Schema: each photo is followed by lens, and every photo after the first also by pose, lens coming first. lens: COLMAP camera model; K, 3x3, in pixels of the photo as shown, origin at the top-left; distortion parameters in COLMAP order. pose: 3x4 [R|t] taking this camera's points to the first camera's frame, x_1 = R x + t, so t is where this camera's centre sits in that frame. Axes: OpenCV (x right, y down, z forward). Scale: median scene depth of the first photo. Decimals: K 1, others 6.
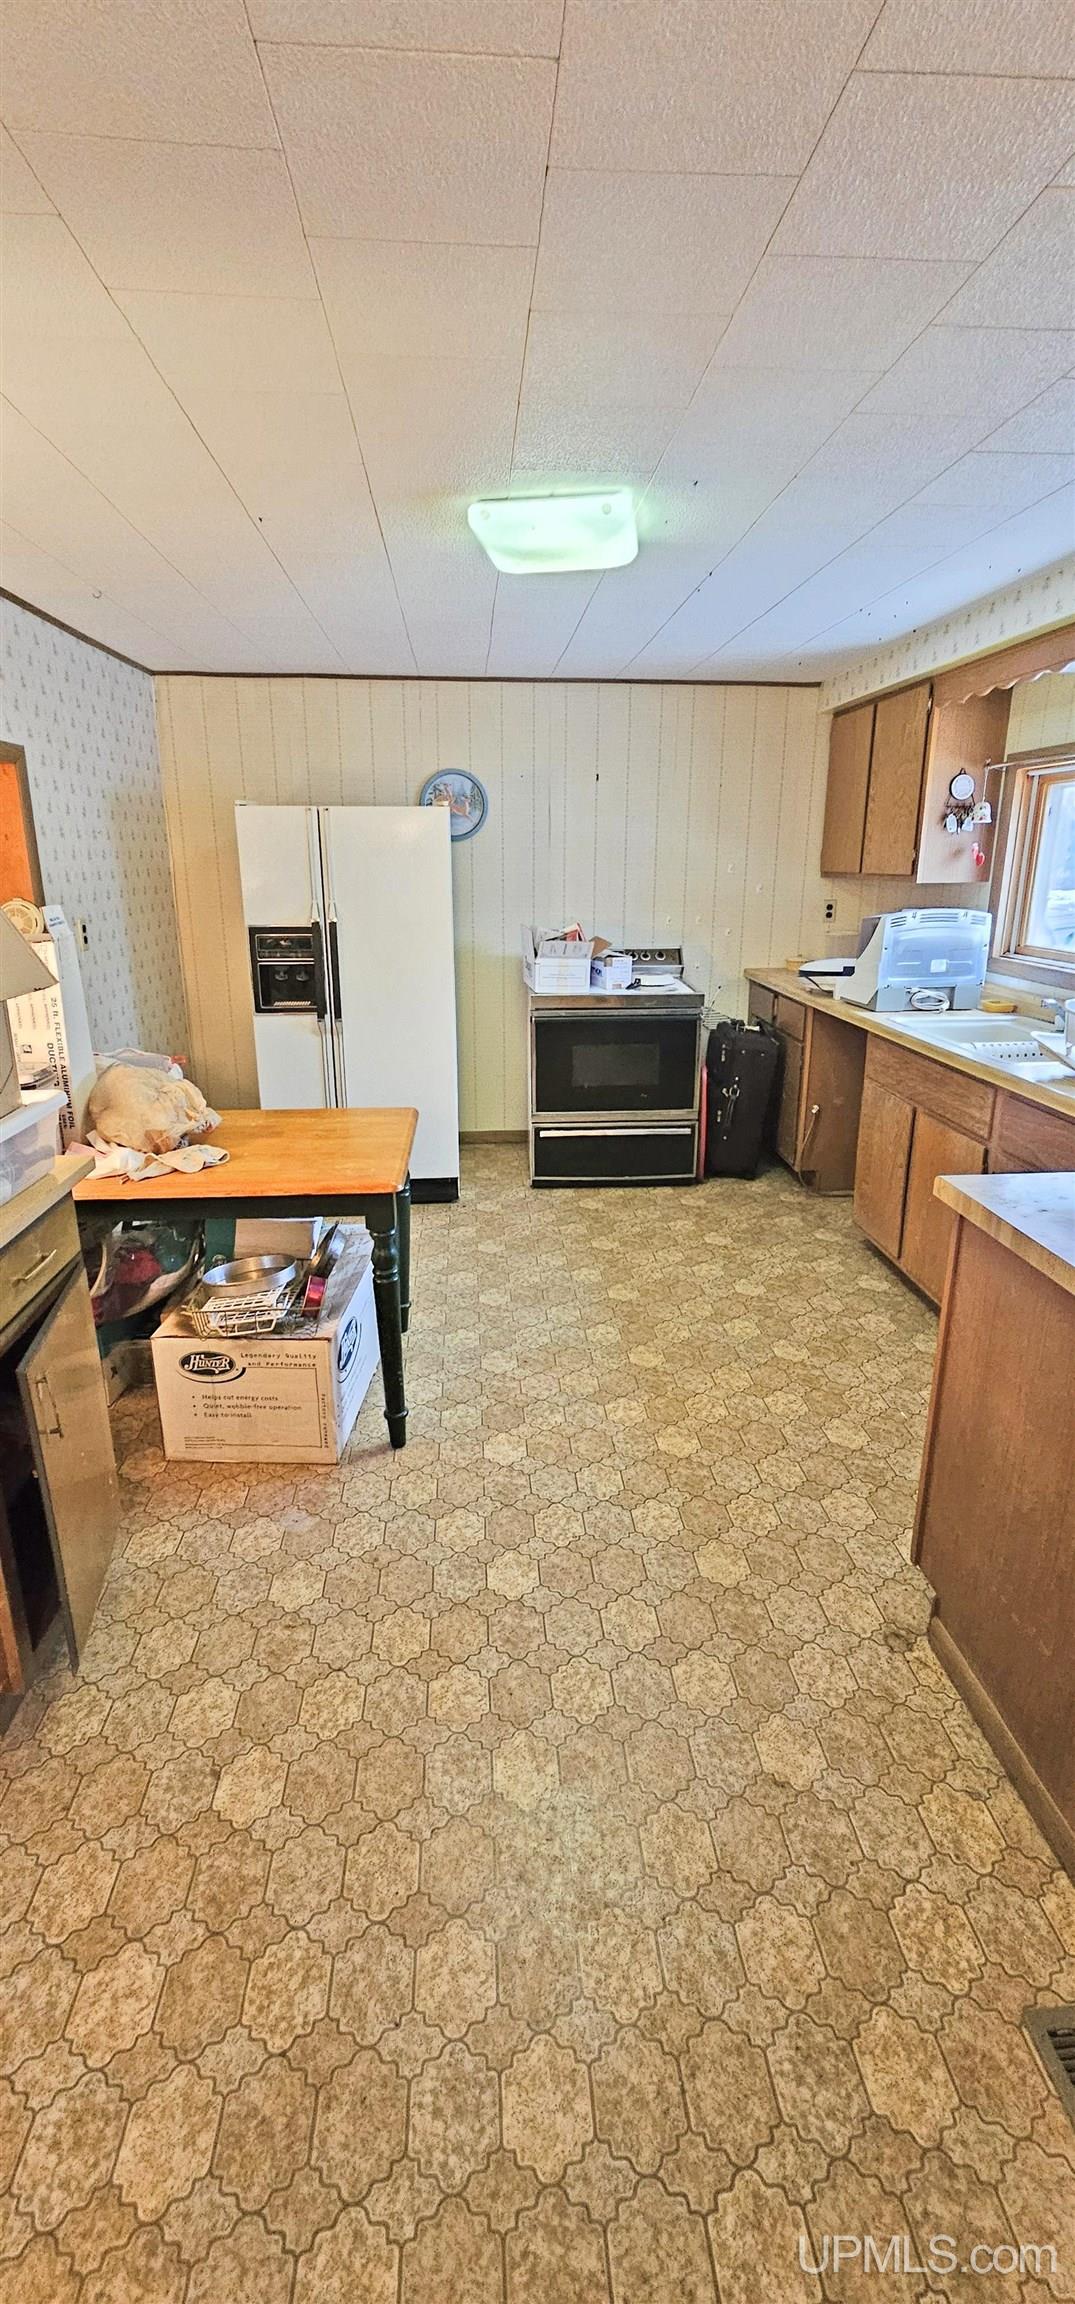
lens RADIAL K [[935.4, 0, 528.9], [0, 935.4, 1145.2], [0, 0, 1]] dist [-0.003433, -0.000096]
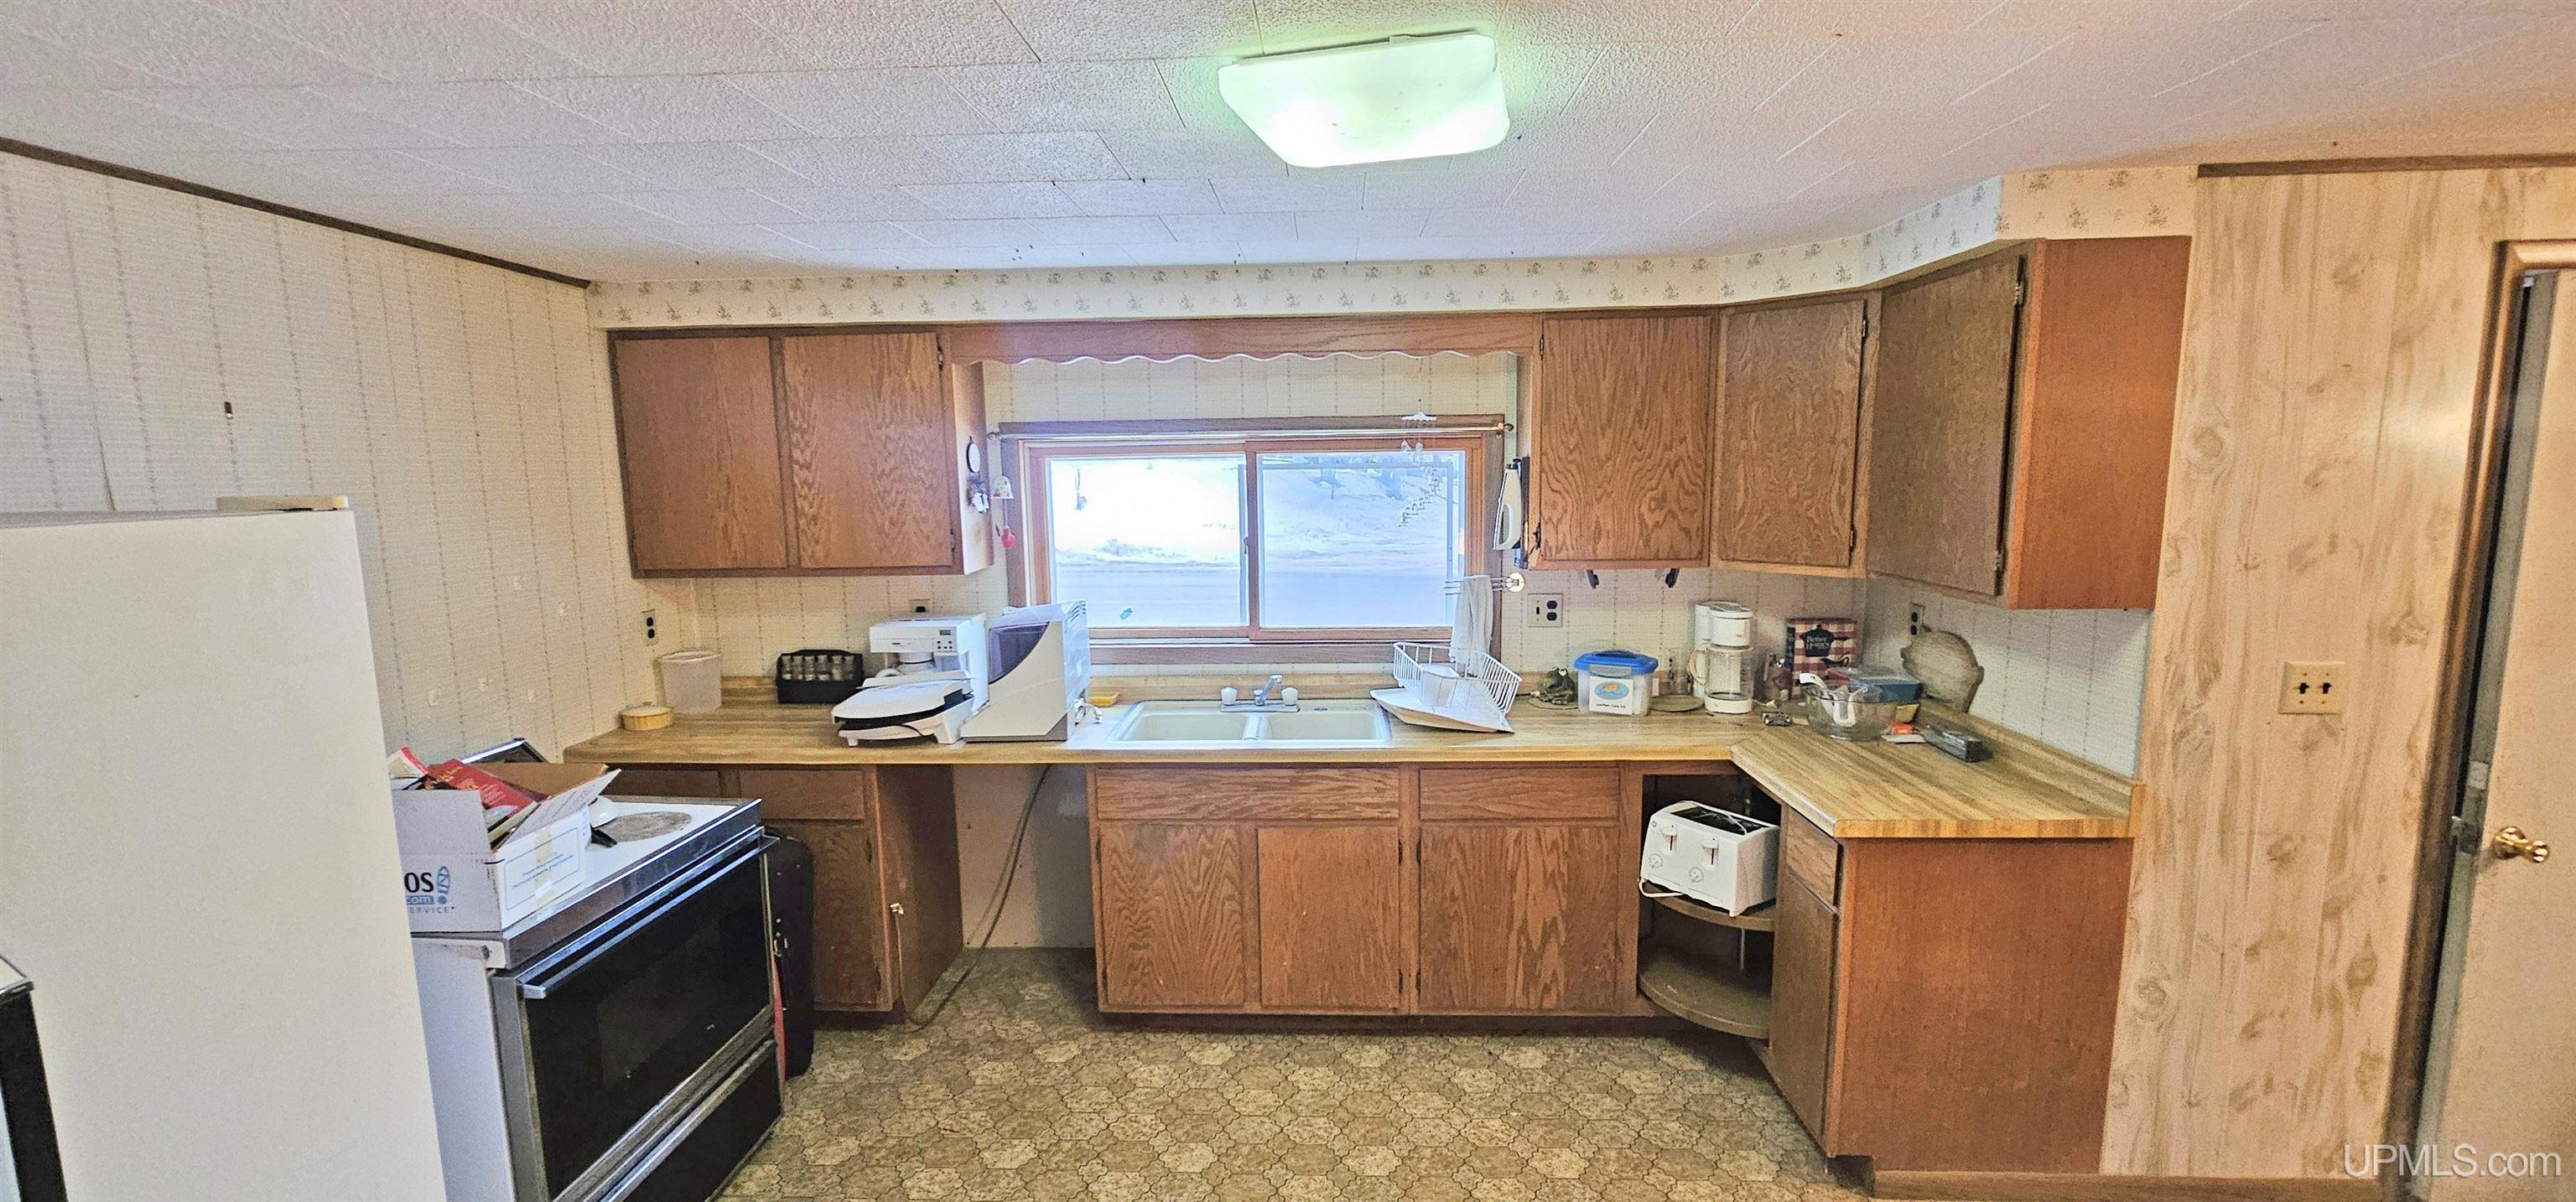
lens RADIAL K [[1045.6, 0, 1281.1], [0, 1045.6, 611.9], [0, 0, 1]] dist [-0.003433, -0.000096]
pose [[0.120878, -0.134286, 0.983542, -0.383940], [0.307088, 0.947263, 0.091591, -0.232437], [-0.943973, 0.290963, 0.155741, 0.579252]]
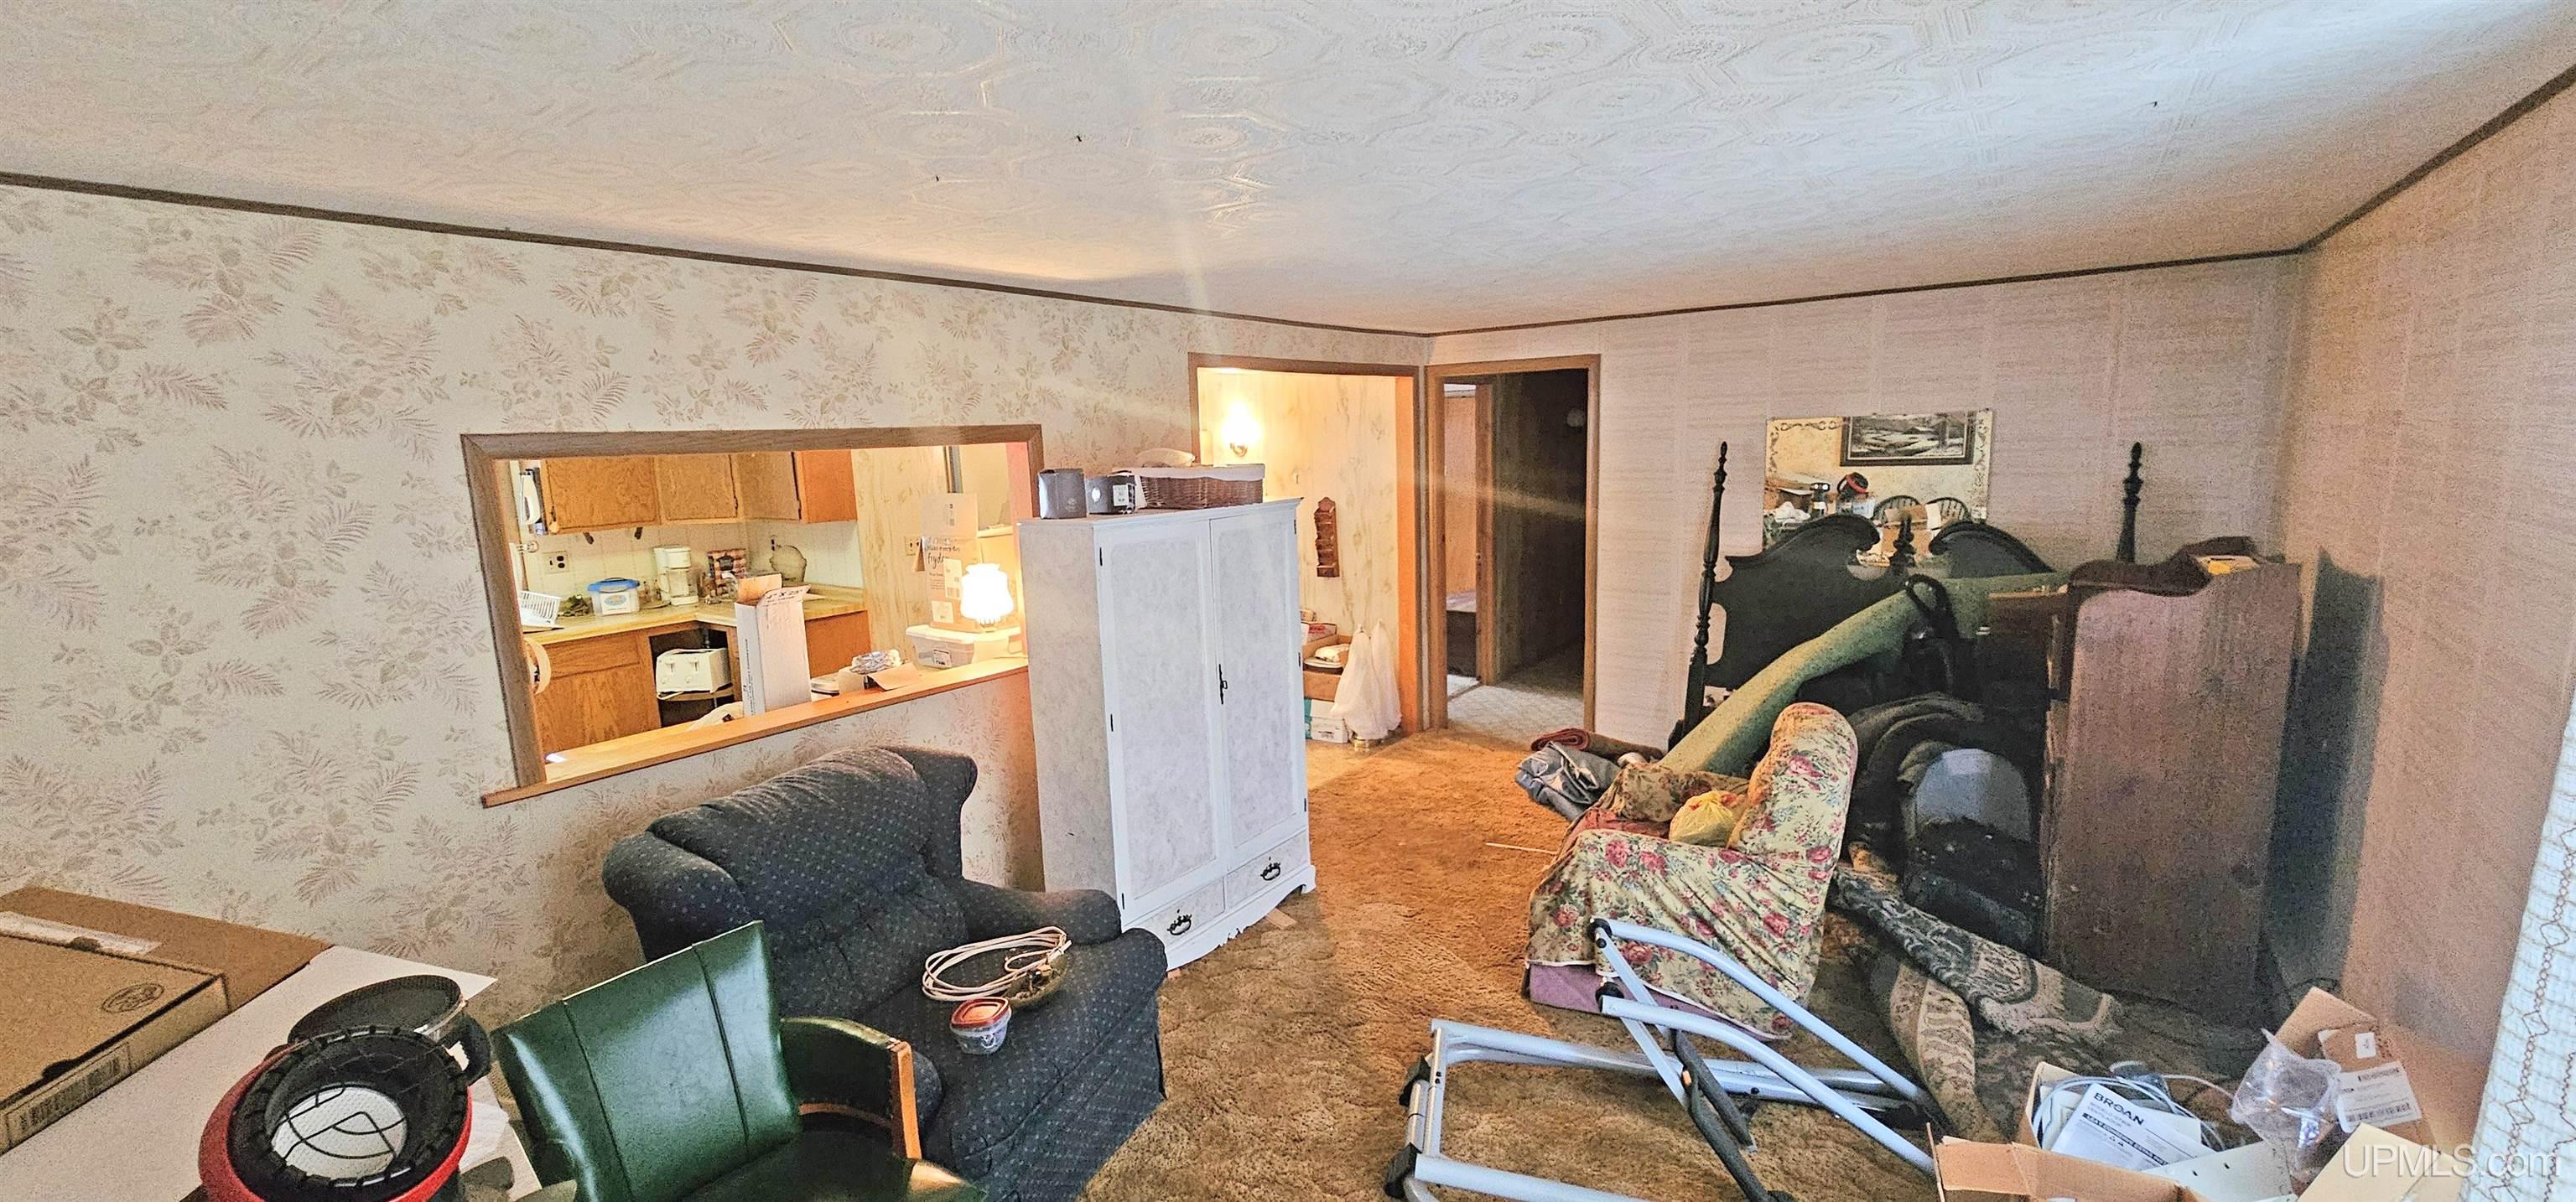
lens RADIAL K [[1045.6, 0, 1277.9], [0, 1045.6, 603.1], [0, 0, 1]] dist [-0.003433, -0.000096]
pose [[-0.765748, -0.070286, 0.639289, -1.137621], [0.227059, 0.900457, 0.370974, -0.336379], [-0.601726, 0.429229, -0.673564, 0.889749]]
